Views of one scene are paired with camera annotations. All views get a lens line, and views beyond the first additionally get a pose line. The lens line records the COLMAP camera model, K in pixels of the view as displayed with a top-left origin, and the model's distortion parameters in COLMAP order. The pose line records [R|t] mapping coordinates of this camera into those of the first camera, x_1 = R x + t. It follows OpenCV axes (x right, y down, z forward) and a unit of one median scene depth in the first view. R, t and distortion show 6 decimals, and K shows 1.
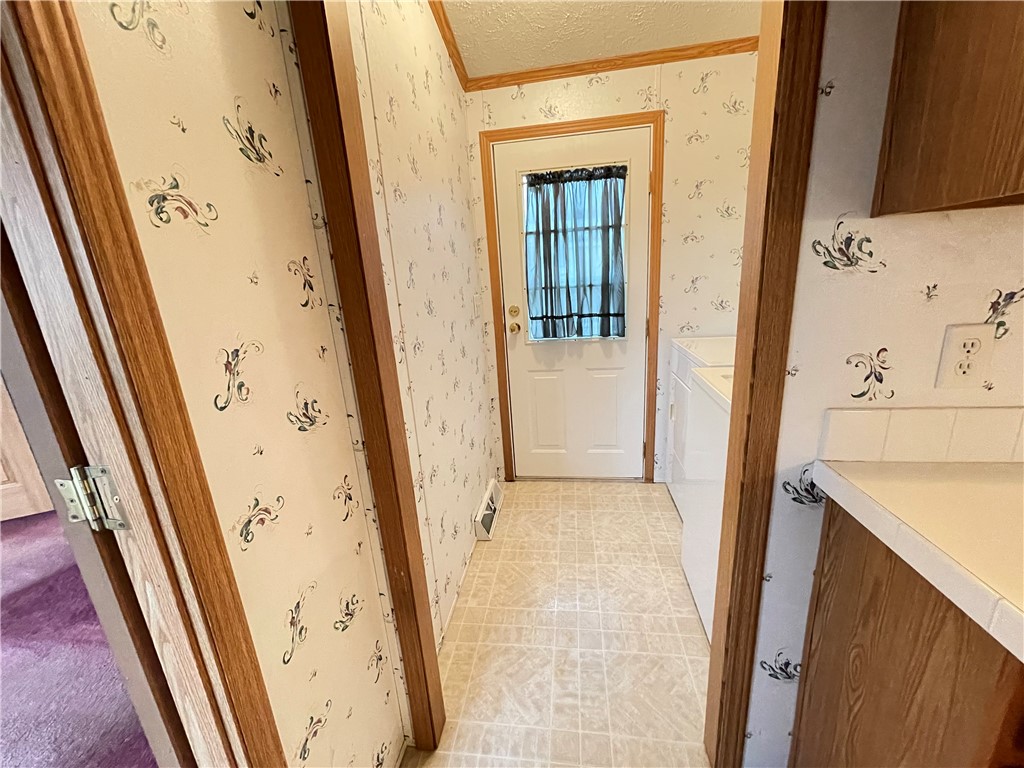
lens RADIAL K [[410.6, 0, 512.0], [0, 410.6, 387.9], [0, 0, 1]] dist [-0.006145, 0.001423]
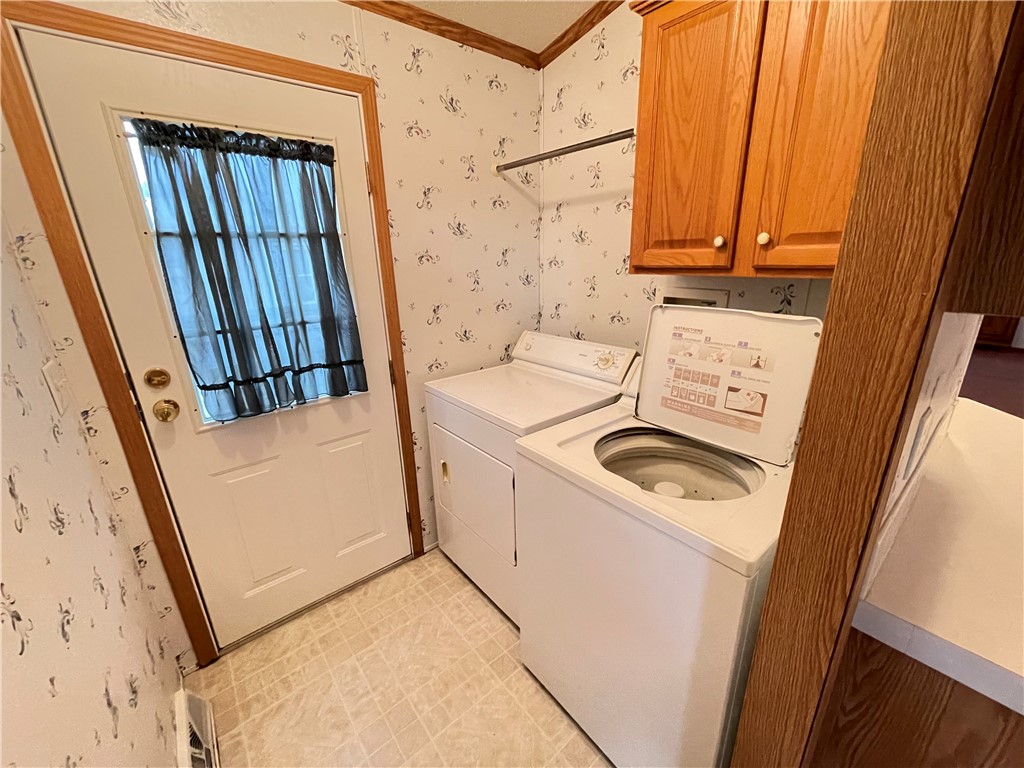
lens RADIAL K [[410.6, 0, 511.9], [0, 410.6, 387.8], [0, 0, 1]] dist [-0.006145, 0.001423]
pose [[0.673281, -0.184521, 0.715992, -0.072366], [0.177386, 0.980389, 0.085855, -0.153331], [-0.717793, 0.069202, 0.692809, 0.335933]]
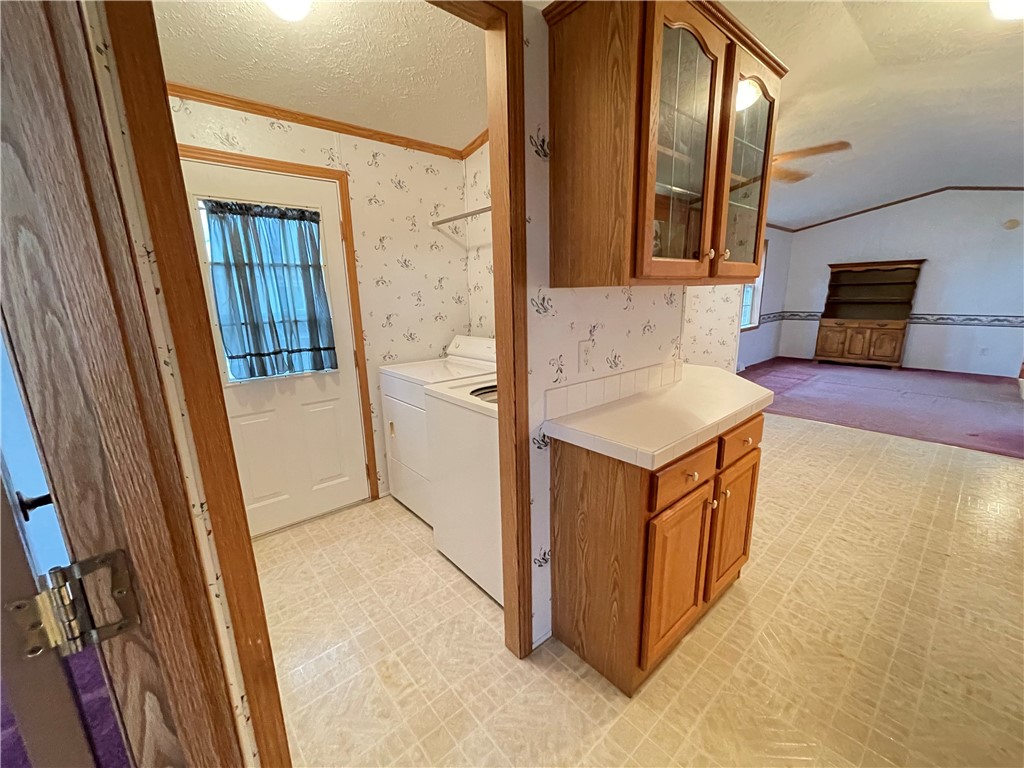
lens RADIAL K [[410.6, 0, 510.9], [0, 410.6, 387.7], [0, 0, 1]] dist [-0.006145, 0.001423]
pose [[0.659032, -0.119845, 0.742506, -0.234355], [0.179209, 0.983811, -0.000269, 0.004228], [-0.730453, 0.133241, 0.669840, -0.031488]]
